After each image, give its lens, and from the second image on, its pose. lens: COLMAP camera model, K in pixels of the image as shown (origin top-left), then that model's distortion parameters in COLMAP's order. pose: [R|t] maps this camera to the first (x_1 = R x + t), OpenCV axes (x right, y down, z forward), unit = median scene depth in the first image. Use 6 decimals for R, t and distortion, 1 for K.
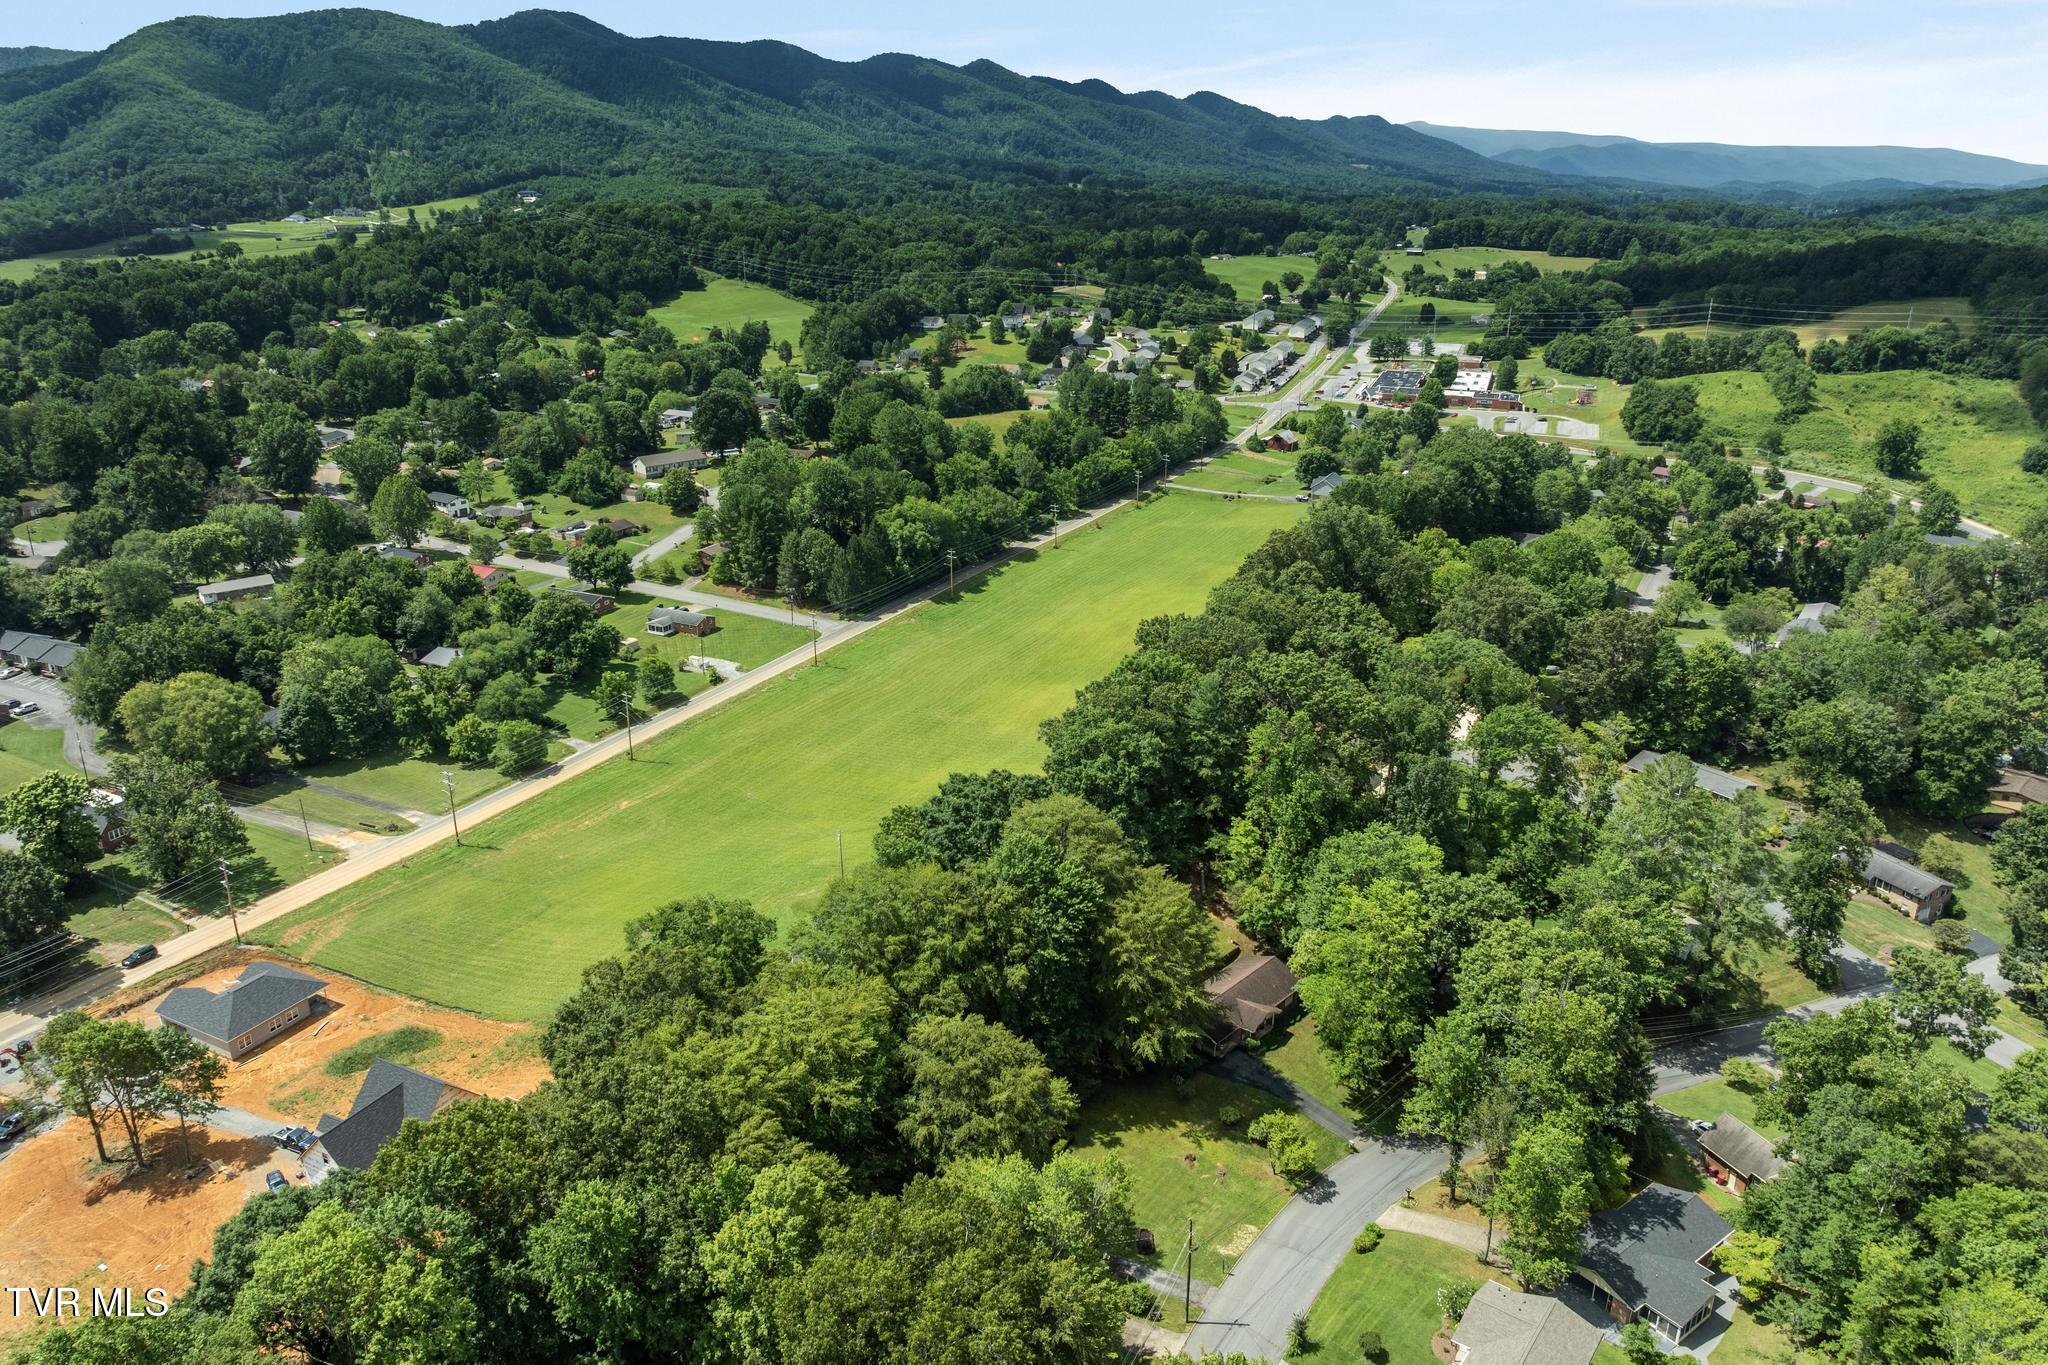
lens RADIAL K [[1430.9, 0, 1024.0], [0, 1430.9, 682.5], [0, 0, 1]] dist [-0.069293, 0.020609]
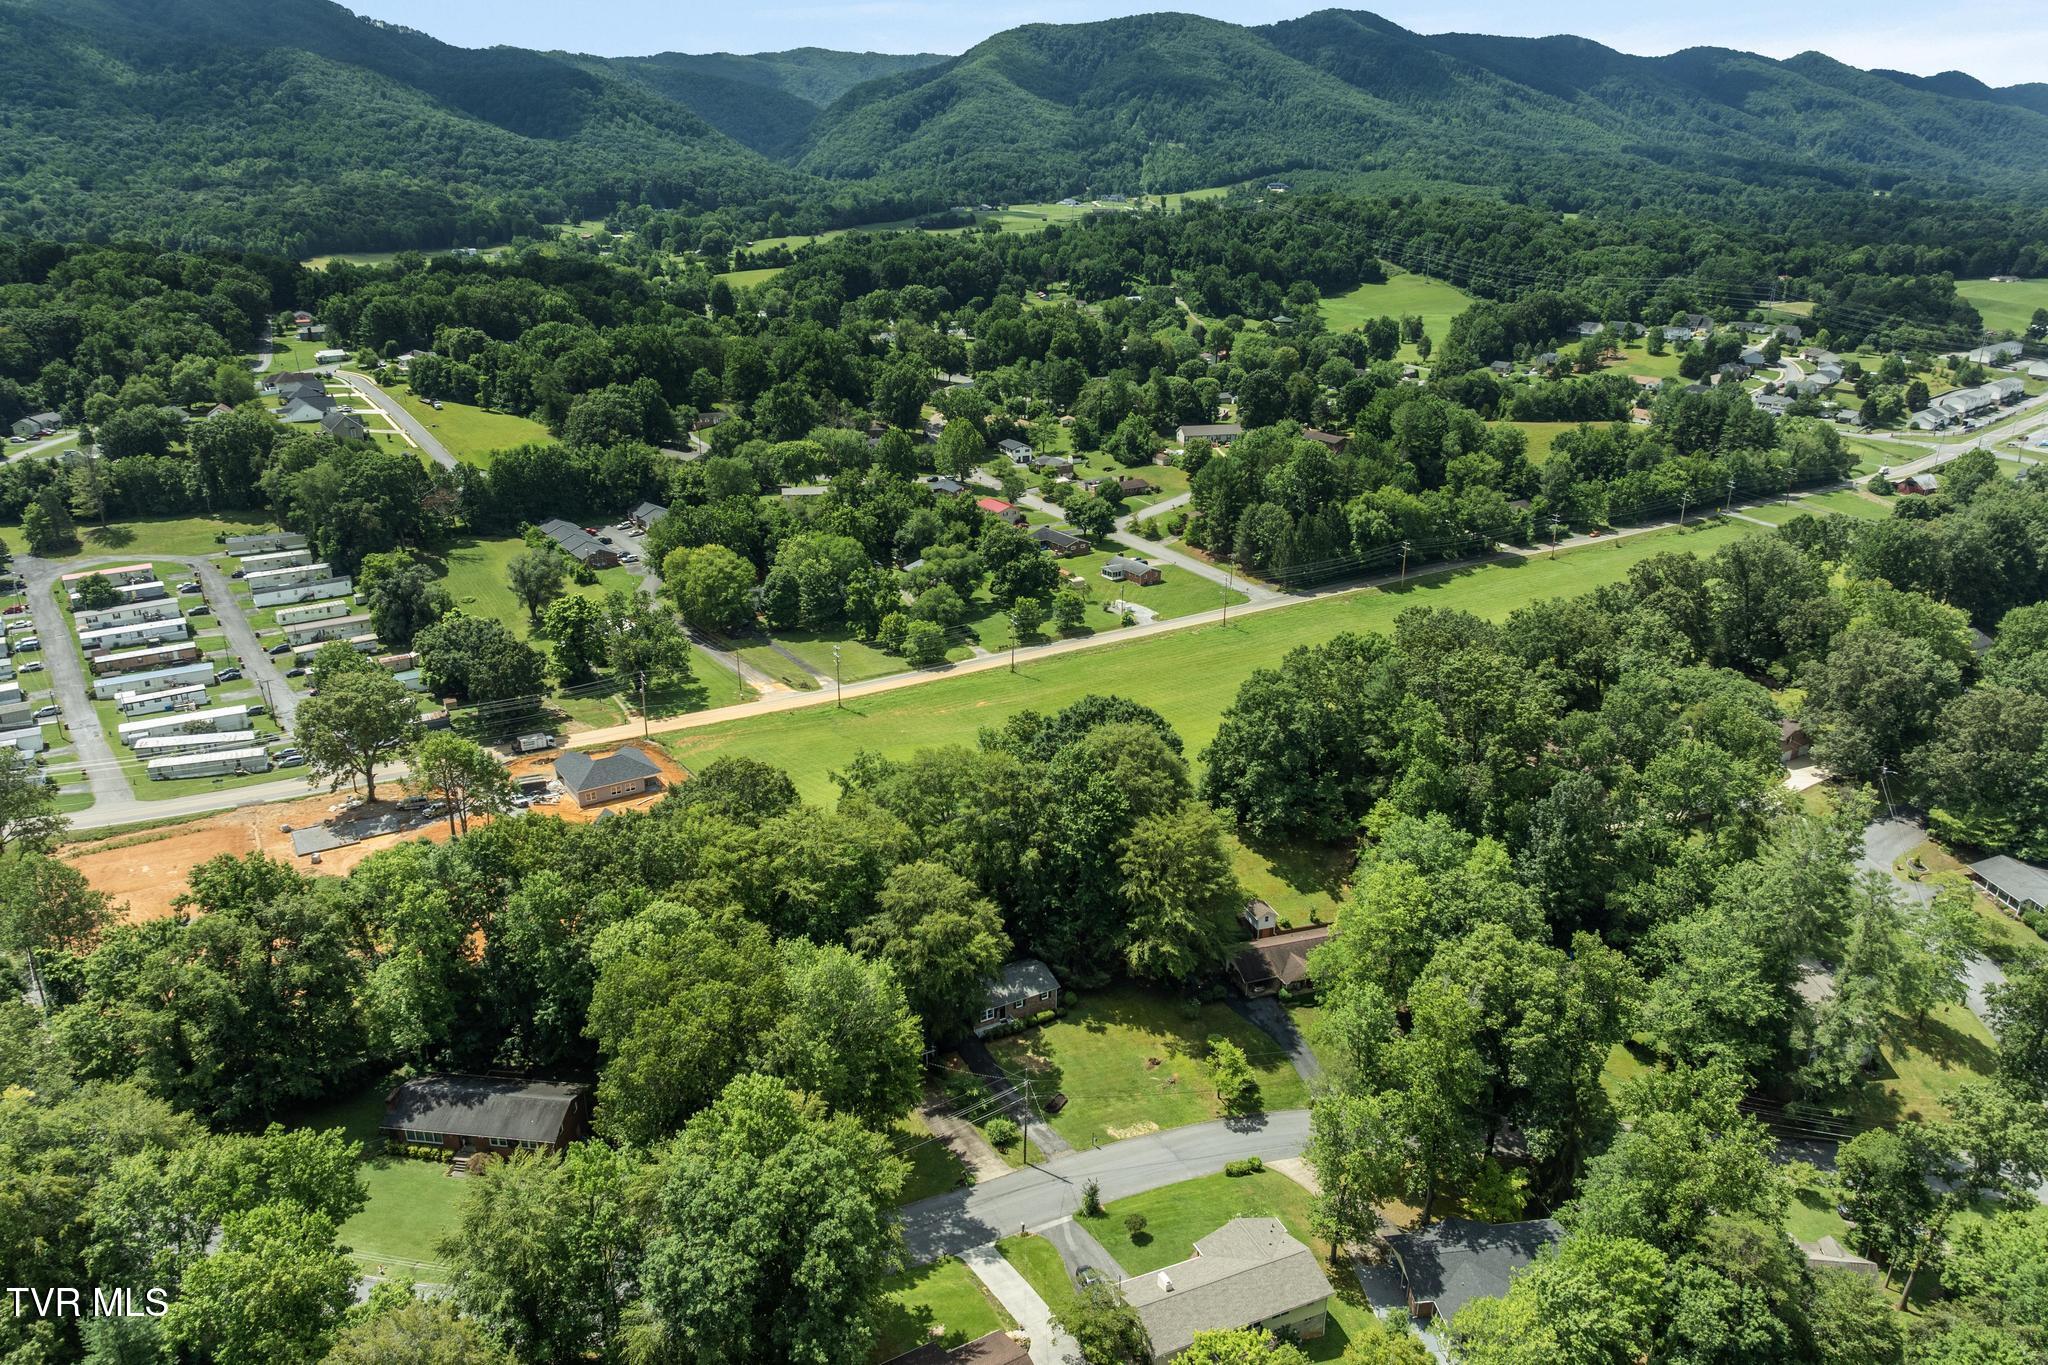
lens RADIAL K [[1430.9, 0, 1024.0], [0, 1430.9, 682.5], [0, 0, 1]] dist [-0.069293, 0.020609]
pose [[0.859354, 0.172715, -0.481332, 0.112168], [-0.171450, 0.984071, 0.047010, 0.002508], [0.481784, 0.042126, 0.875277, -0.005448]]
